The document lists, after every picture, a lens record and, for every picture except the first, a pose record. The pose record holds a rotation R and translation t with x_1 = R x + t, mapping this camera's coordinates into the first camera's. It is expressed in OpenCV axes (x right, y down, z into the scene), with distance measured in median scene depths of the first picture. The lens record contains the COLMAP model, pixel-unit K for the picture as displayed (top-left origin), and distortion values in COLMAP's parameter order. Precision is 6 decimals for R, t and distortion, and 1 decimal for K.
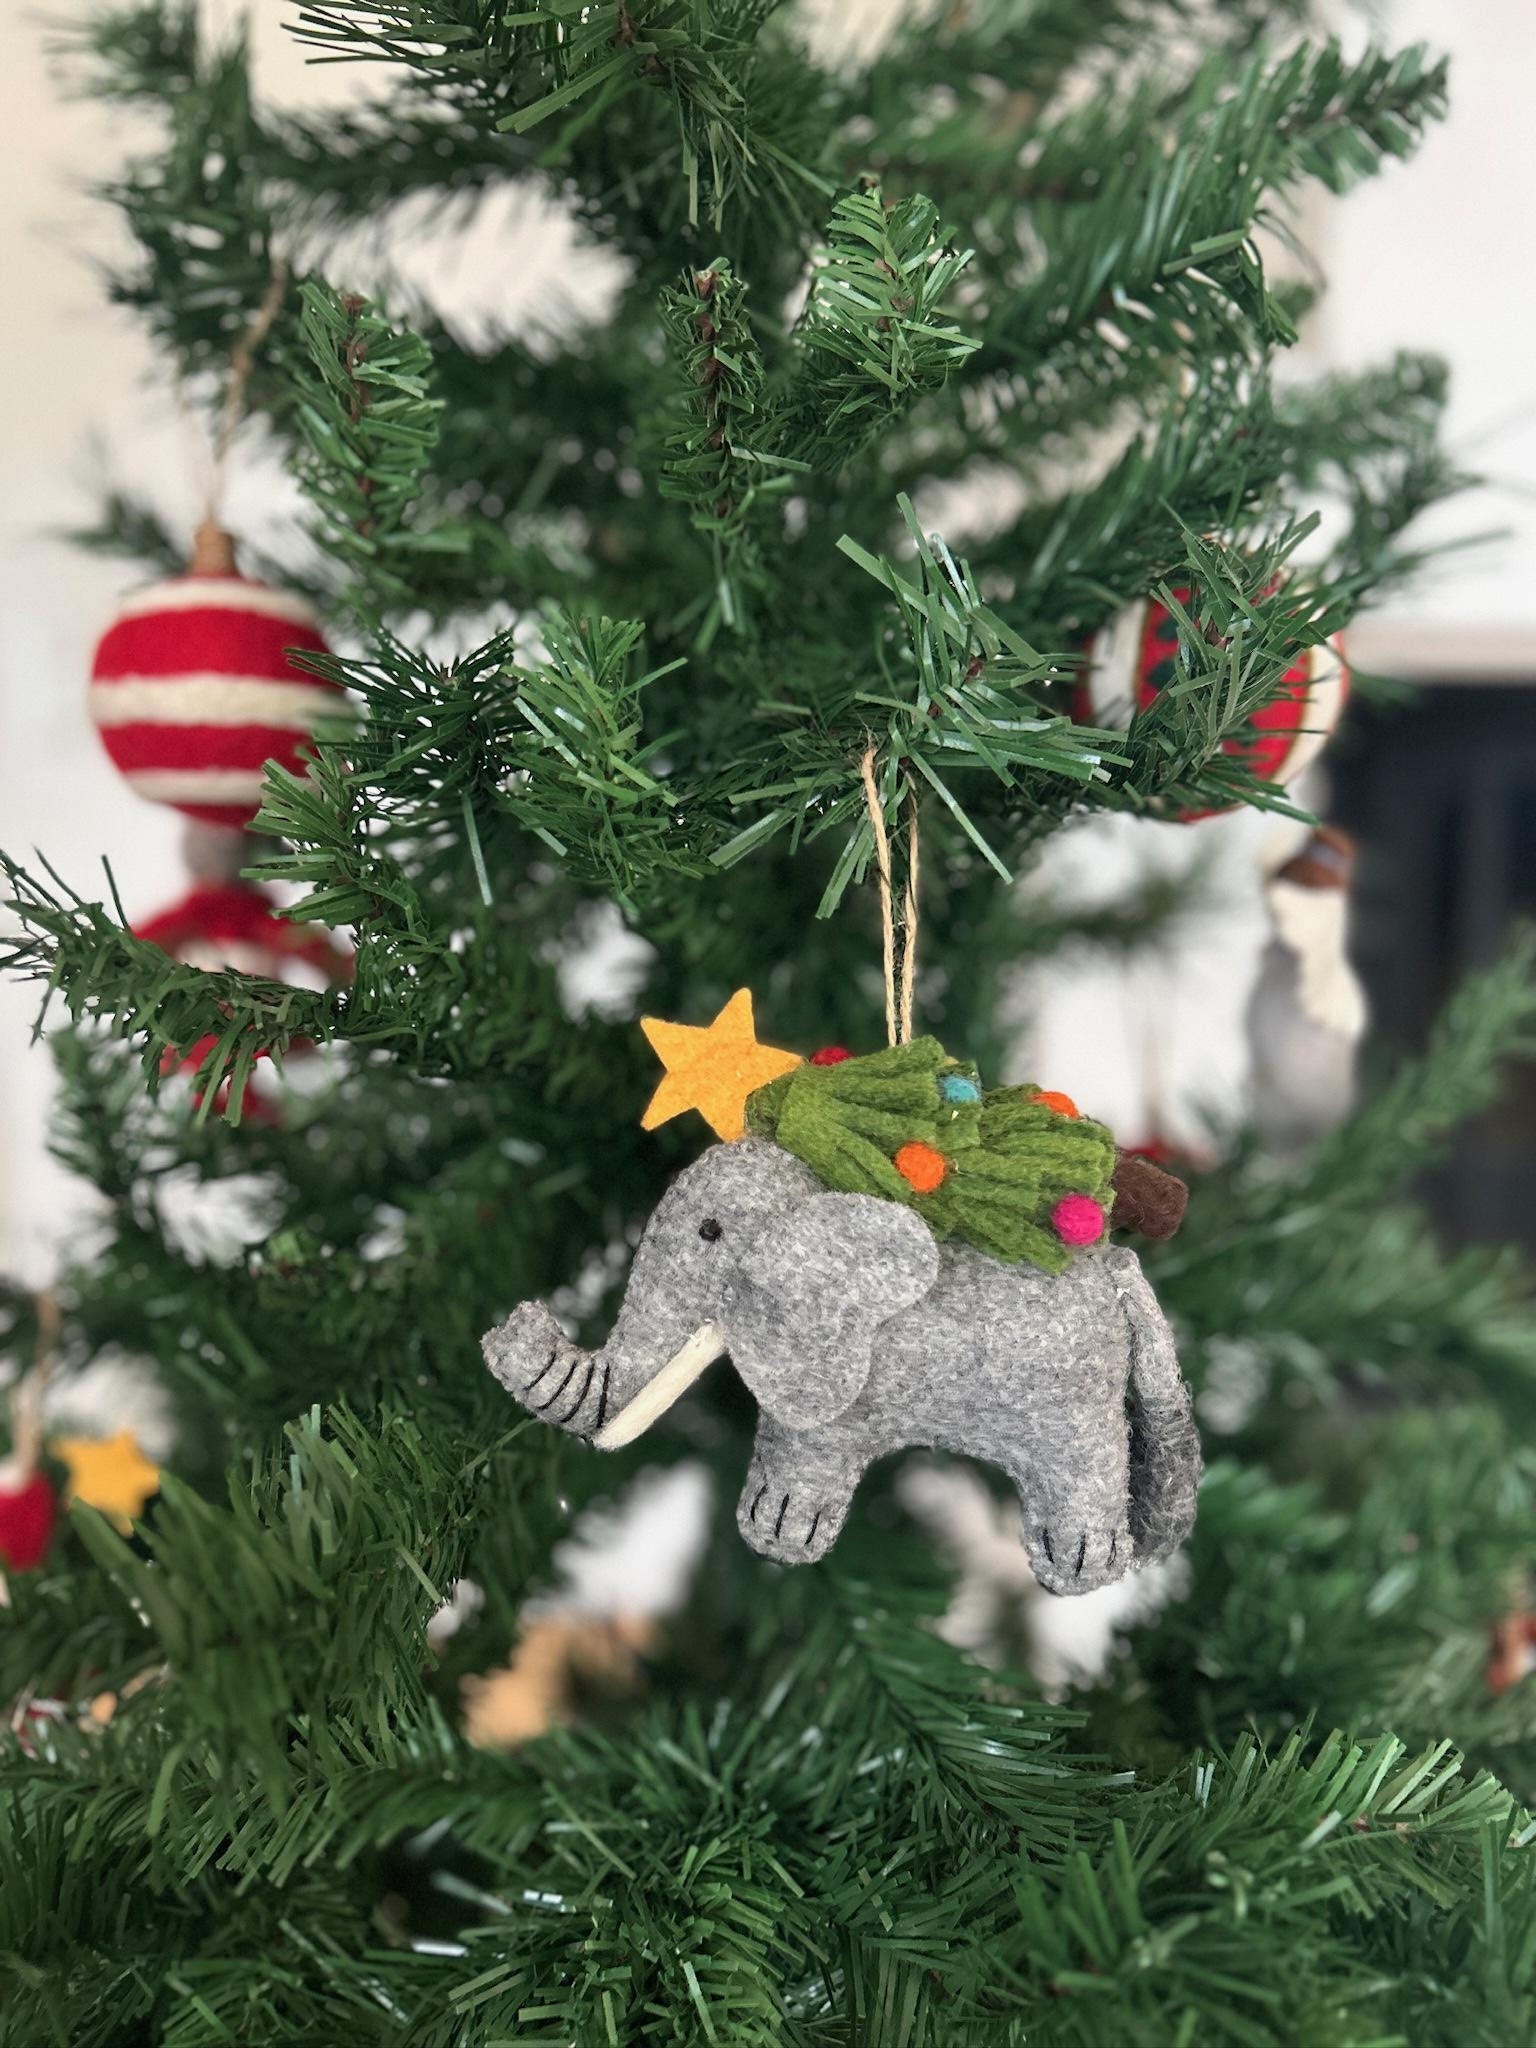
lens RADIAL K [[1575.1, 0, 764.4], [0, 1575.1, 1026.9], [0, 0, 1]] dist [-0.005167, -0.014014]
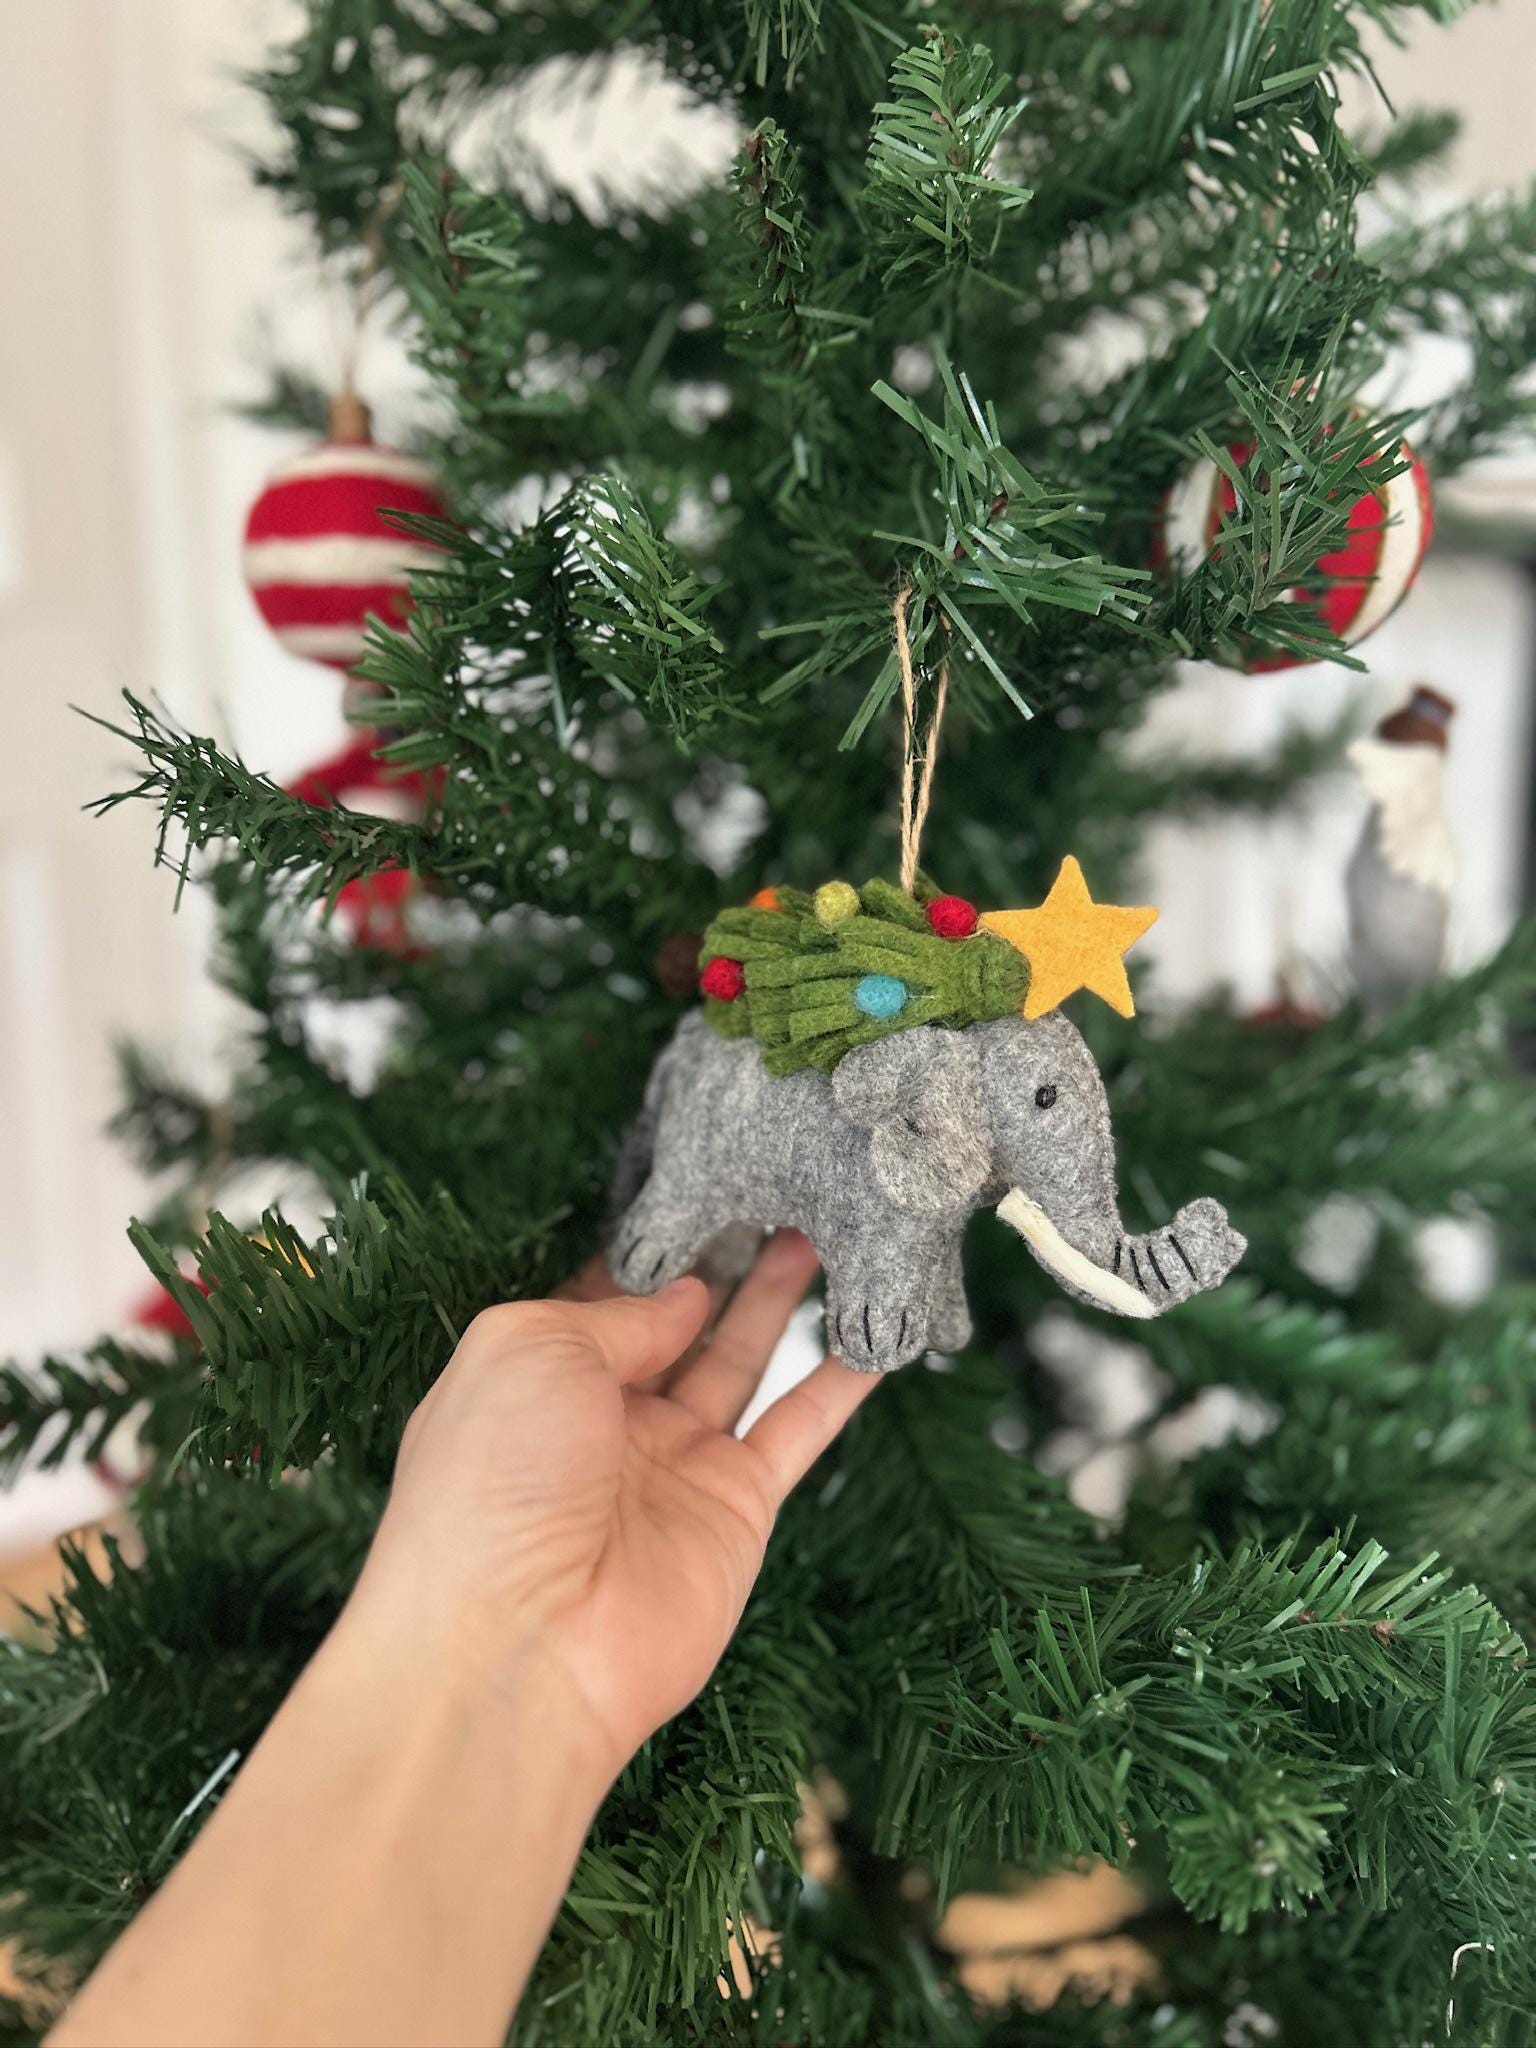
lens RADIAL K [[1575.1, 0, 764.4], [0, 1575.1, 1026.9], [0, 0, 1]] dist [-0.005167, -0.014014]
pose [[0.990013, 0.029139, -0.137928, 0.115048], [-0.018354, 0.996719, 0.078831, 0.026241], [0.139773, -0.075512, 0.987300, -0.068103]]
